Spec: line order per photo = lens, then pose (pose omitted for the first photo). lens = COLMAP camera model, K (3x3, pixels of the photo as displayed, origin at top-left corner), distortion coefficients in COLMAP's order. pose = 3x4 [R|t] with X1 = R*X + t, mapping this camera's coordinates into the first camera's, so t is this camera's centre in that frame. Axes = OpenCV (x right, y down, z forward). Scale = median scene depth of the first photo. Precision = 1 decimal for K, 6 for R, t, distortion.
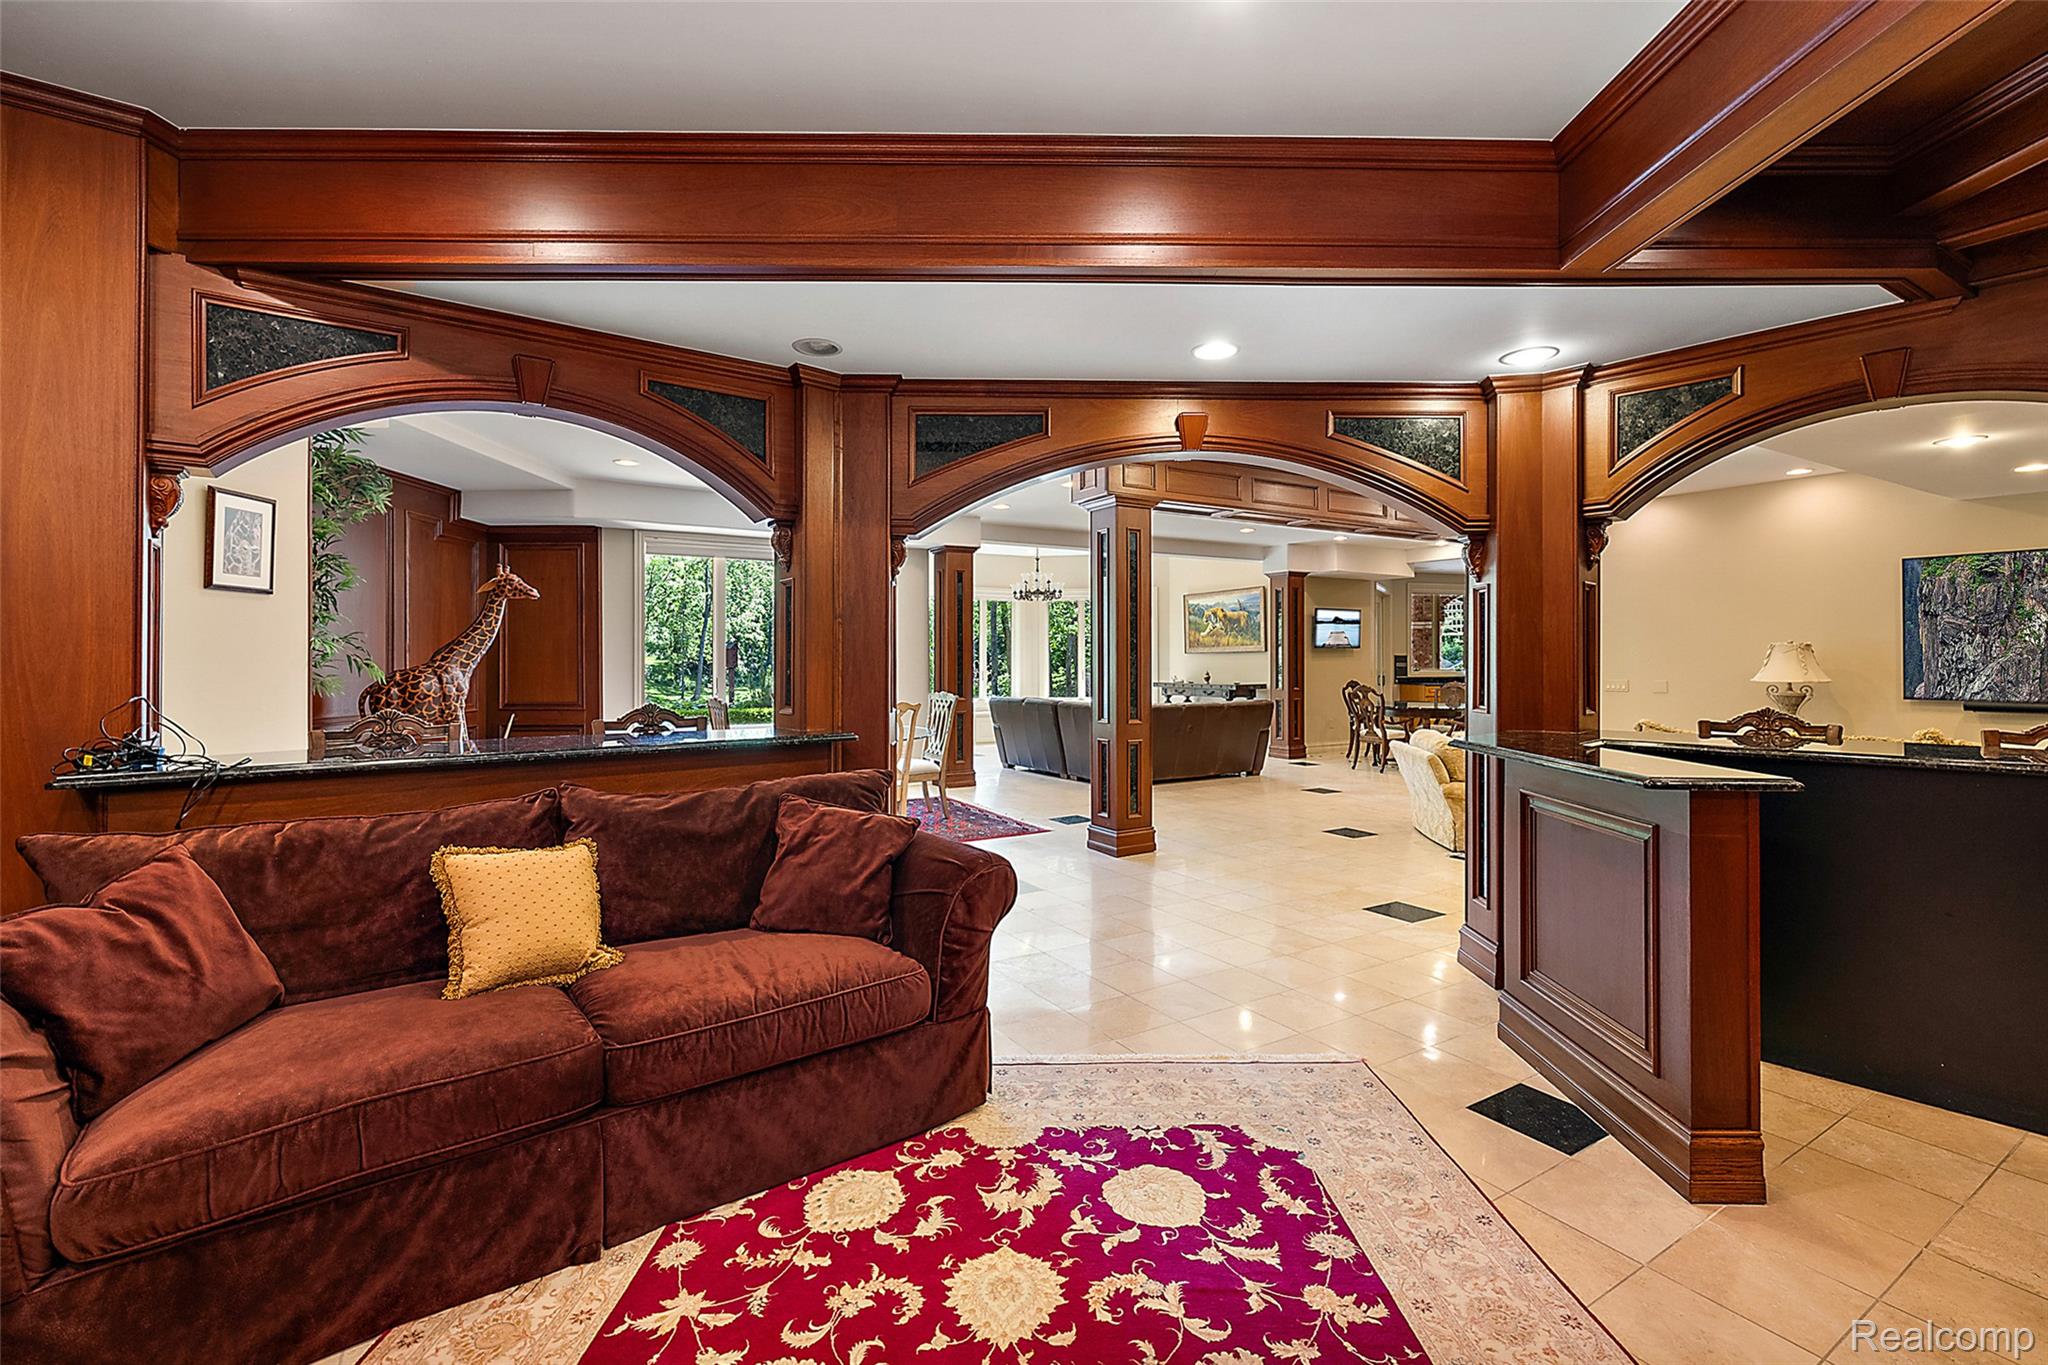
lens RADIAL K [[879.0, 0, 1028.5], [0, 879.0, 675.6], [0, 0, 1]] dist [0.001526, 0.001376]
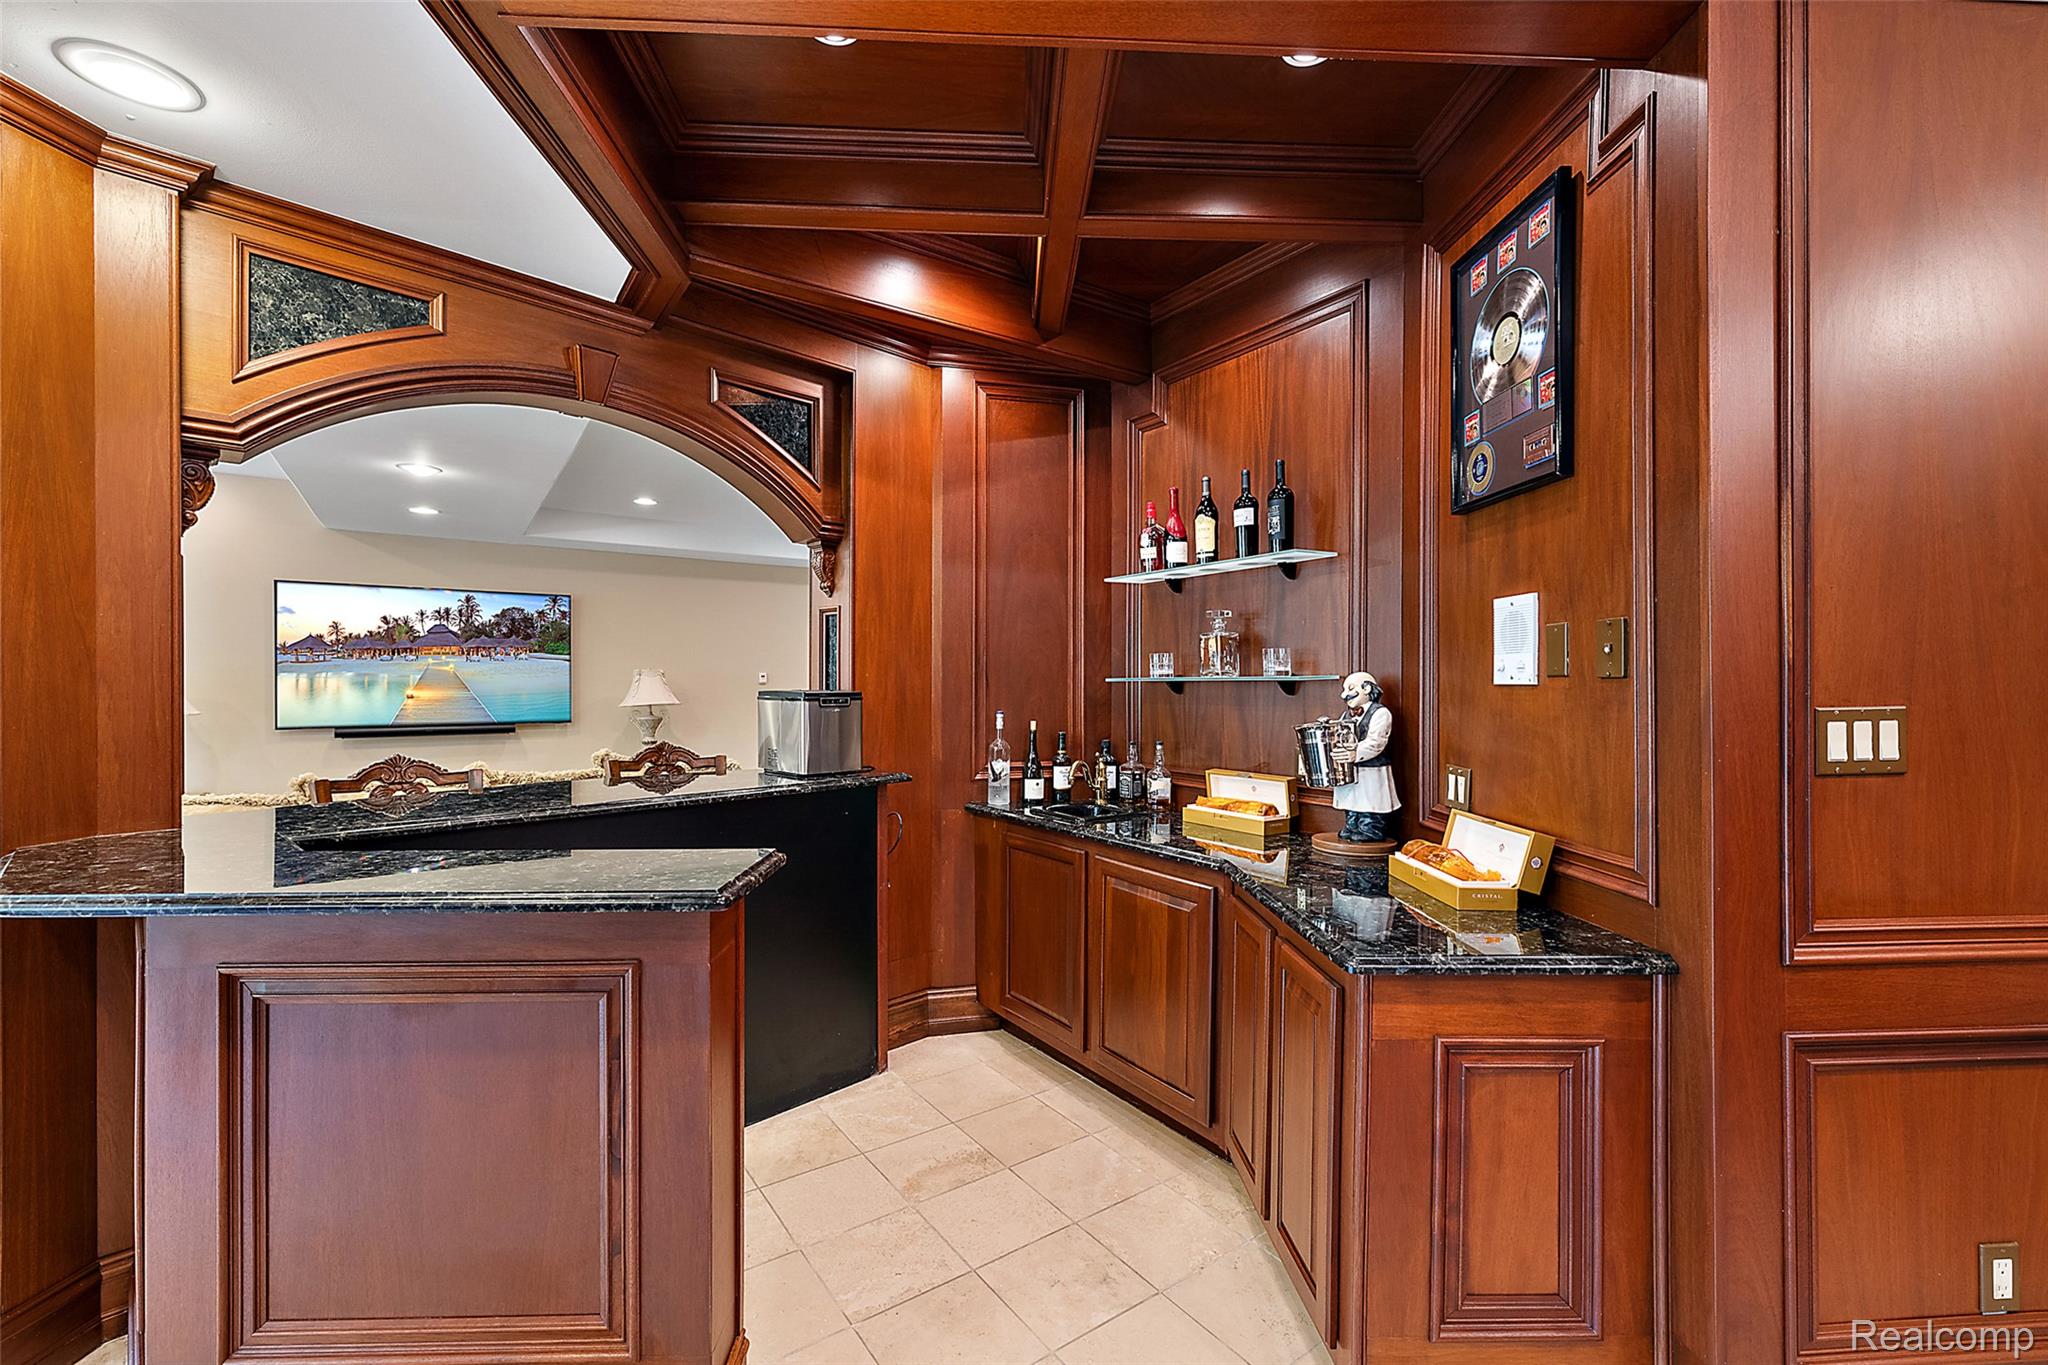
lens RADIAL K [[879.0, 0, 1041.6], [0, 879.0, 675.9], [0, 0, 1]] dist [0.001526, 0.001376]
pose [[-0.057628, 0.011384, 0.998273, 0.064080], [0.017422, 0.999794, -0.010395, -0.020764], [-0.998186, 0.016793, -0.057814, 0.700393]]
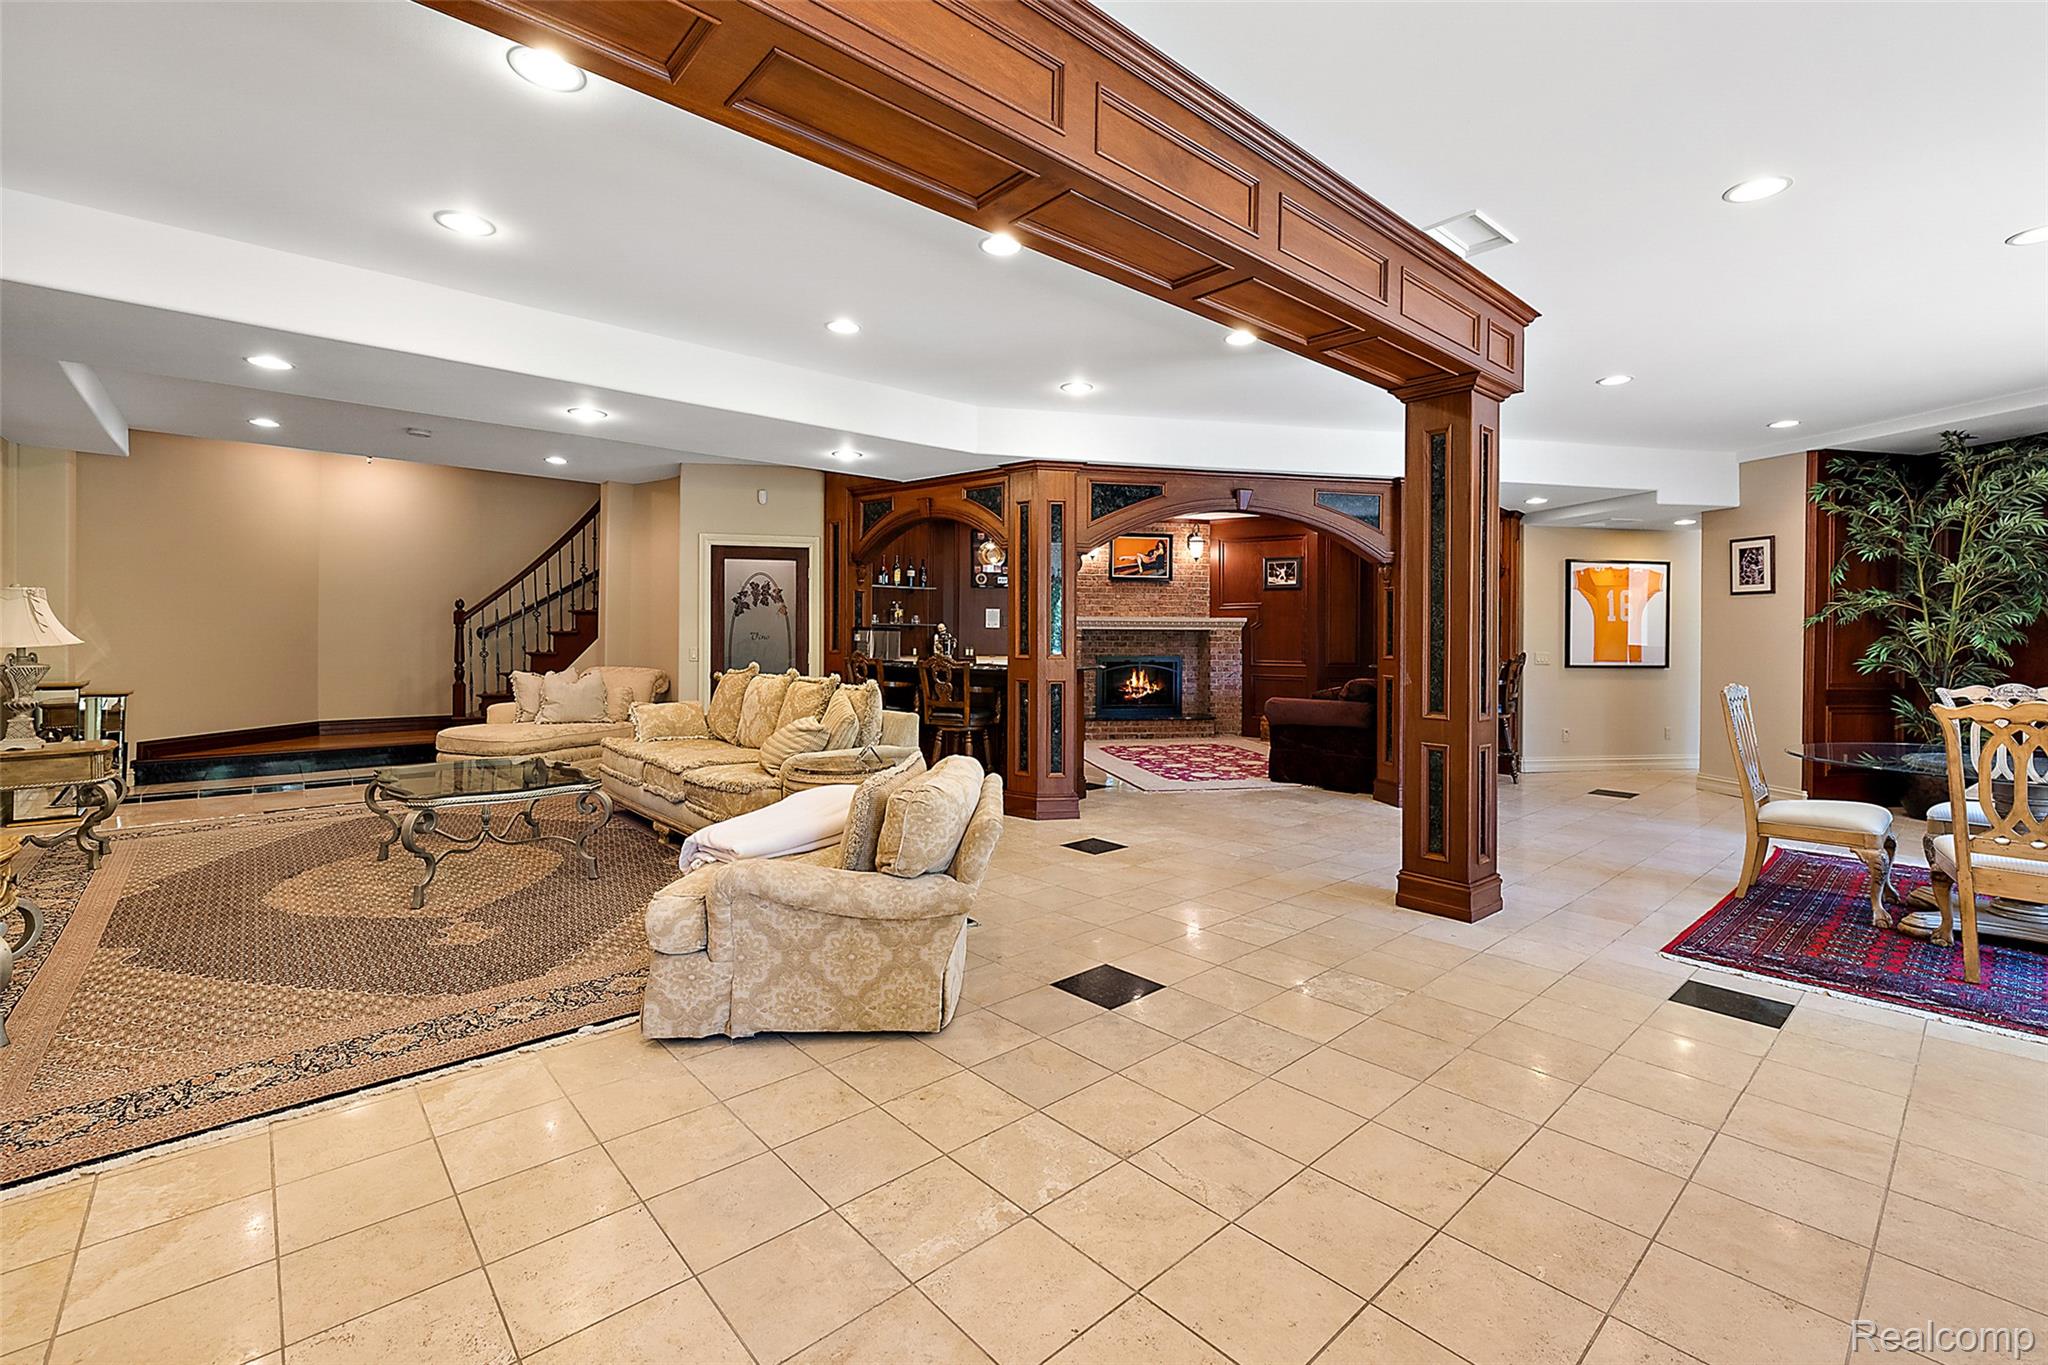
lens RADIAL K [[879.0, 0, 1019.5], [0, 879.0, 633.3], [0, 0, 1]] dist [0.001526, 0.001376]
pose [[-0.986405, -0.003846, -0.164285, 1.405697], [-0.006205, 0.999885, 0.013848, -0.043584], [0.164213, 0.014679, -0.986316, 4.147111]]
